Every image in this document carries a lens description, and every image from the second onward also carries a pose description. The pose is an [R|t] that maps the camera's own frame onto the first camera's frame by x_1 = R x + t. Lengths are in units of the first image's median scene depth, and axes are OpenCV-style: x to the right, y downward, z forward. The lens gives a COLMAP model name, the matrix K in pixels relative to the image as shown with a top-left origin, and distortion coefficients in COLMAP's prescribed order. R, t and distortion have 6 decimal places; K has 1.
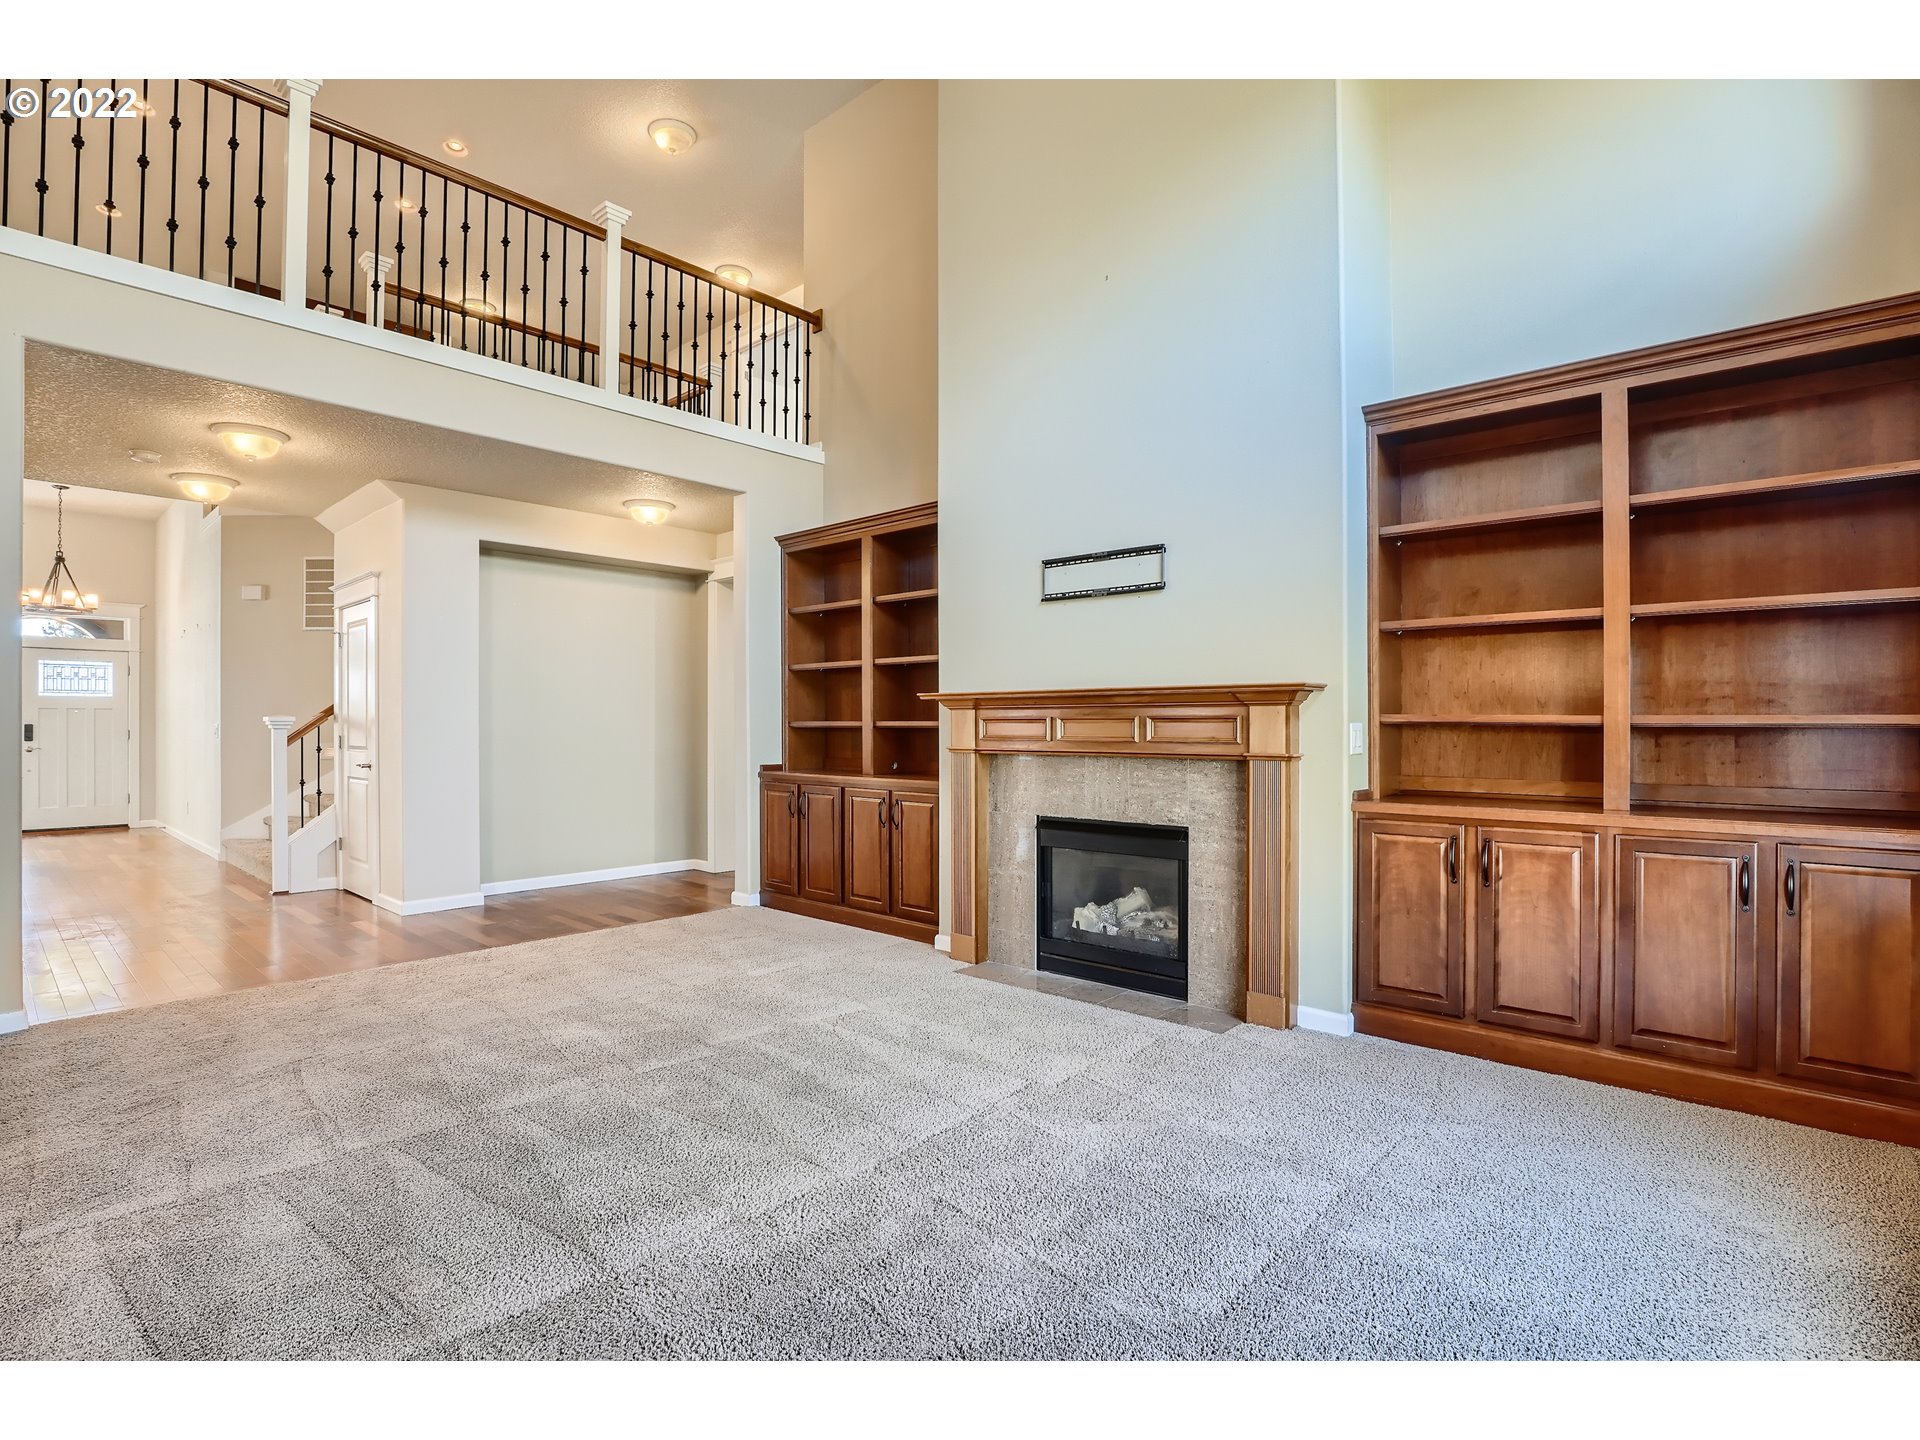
lens RADIAL K [[944.2, 0, 956.9], [0, 944.2, 727.1], [0, 0, 1]] dist [-0.029082, -0.000299]
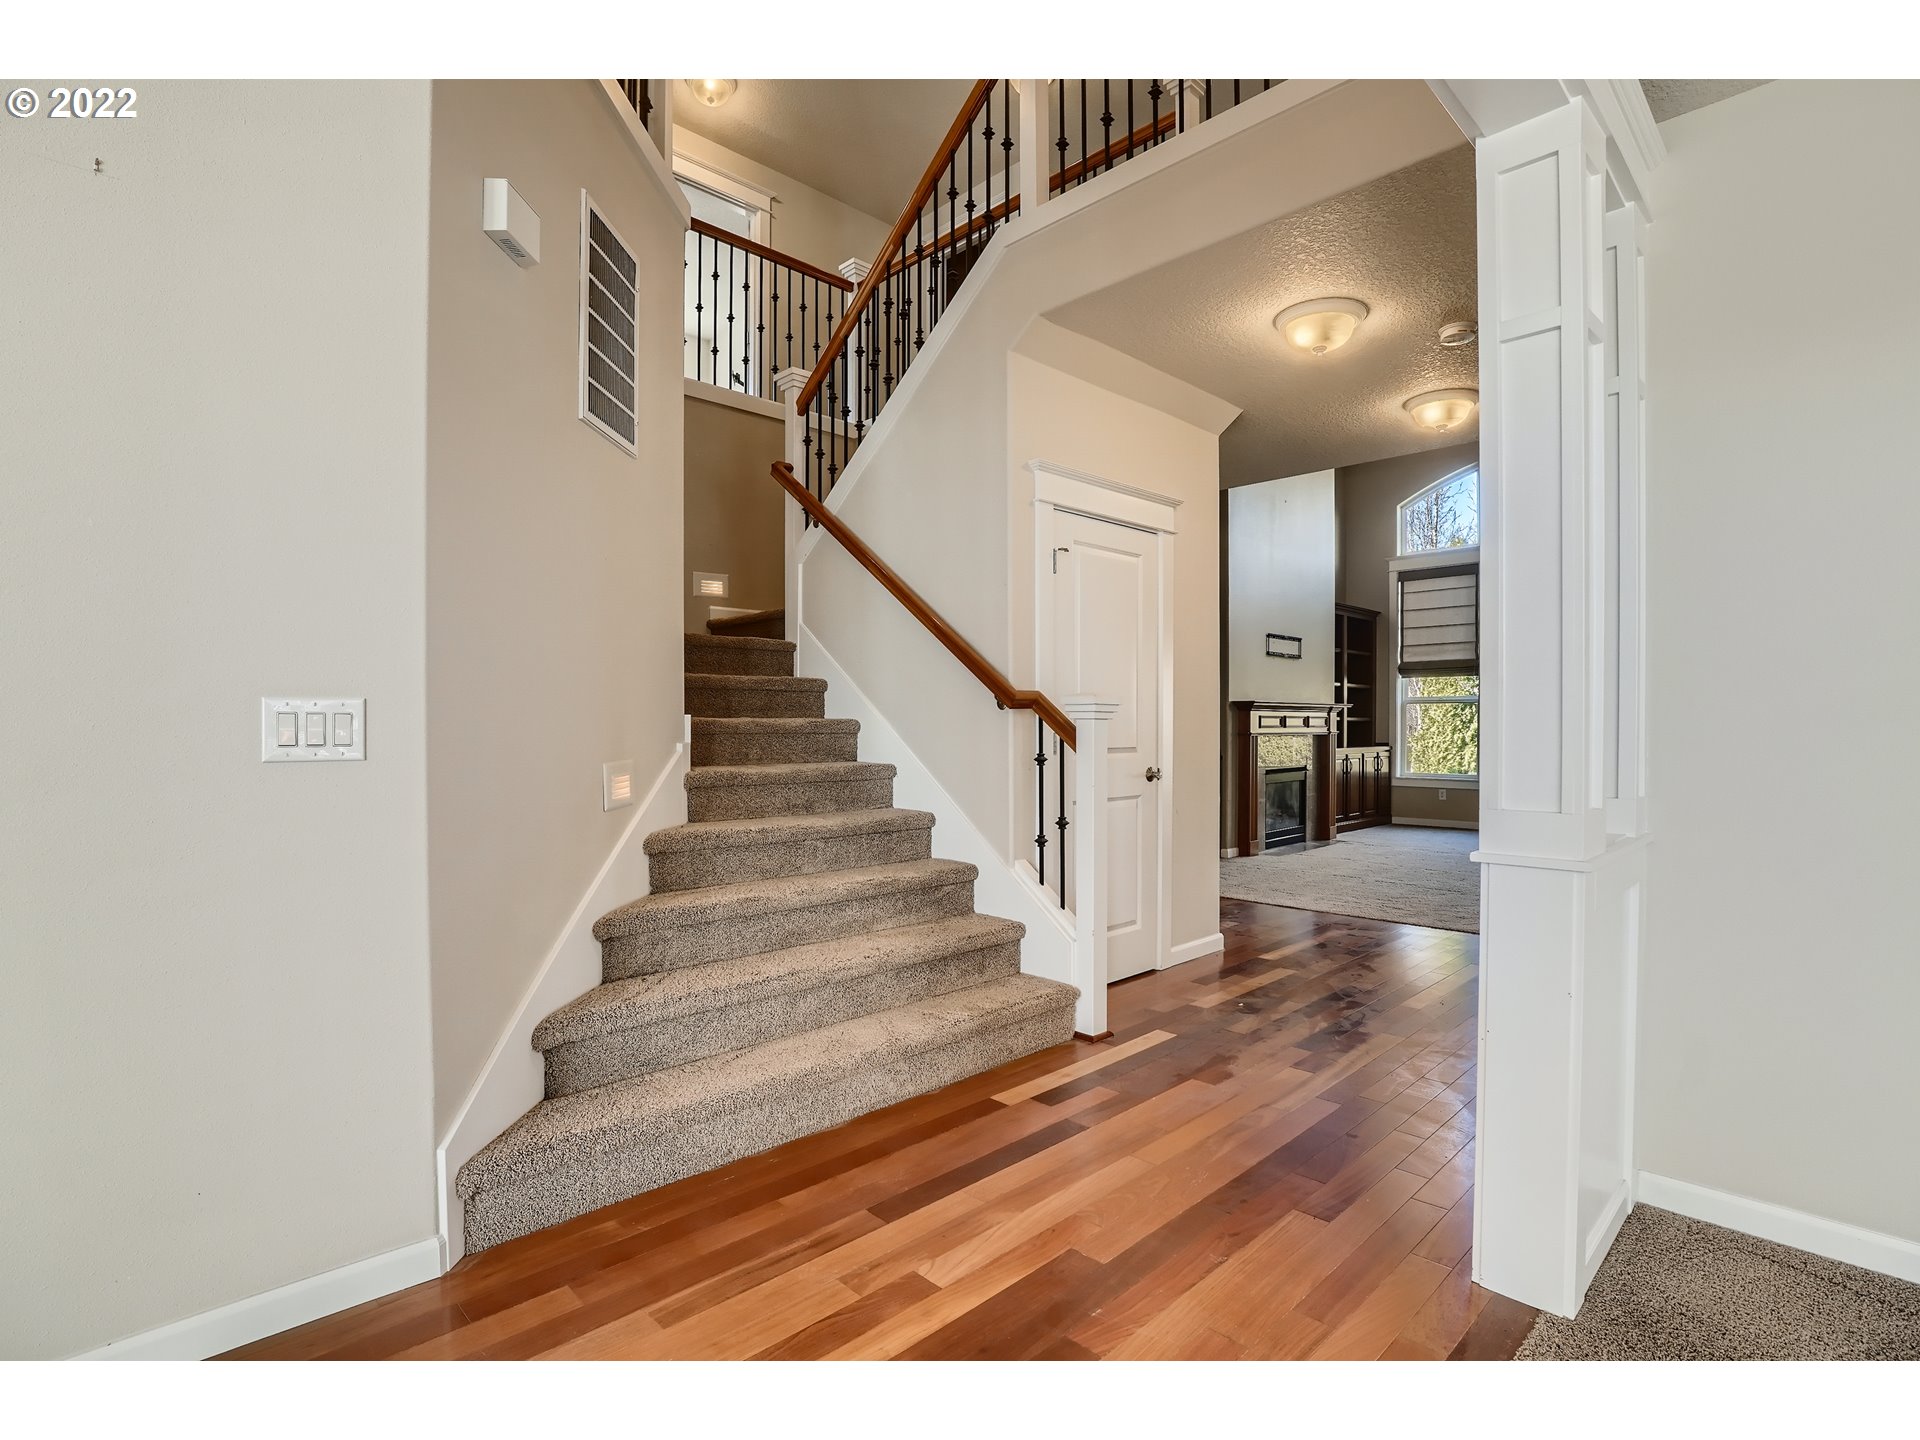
lens RADIAL K [[944.2, 0, 958.7], [0, 944.2, 721.5], [0, 0, 1]] dist [-0.029082, -0.000299]
pose [[0.064810, -0.003339, 0.997892, -1.981574], [-0.005583, 0.999978, 0.003709, -0.002736], [-0.997882, -0.005812, 0.064790, 1.611442]]
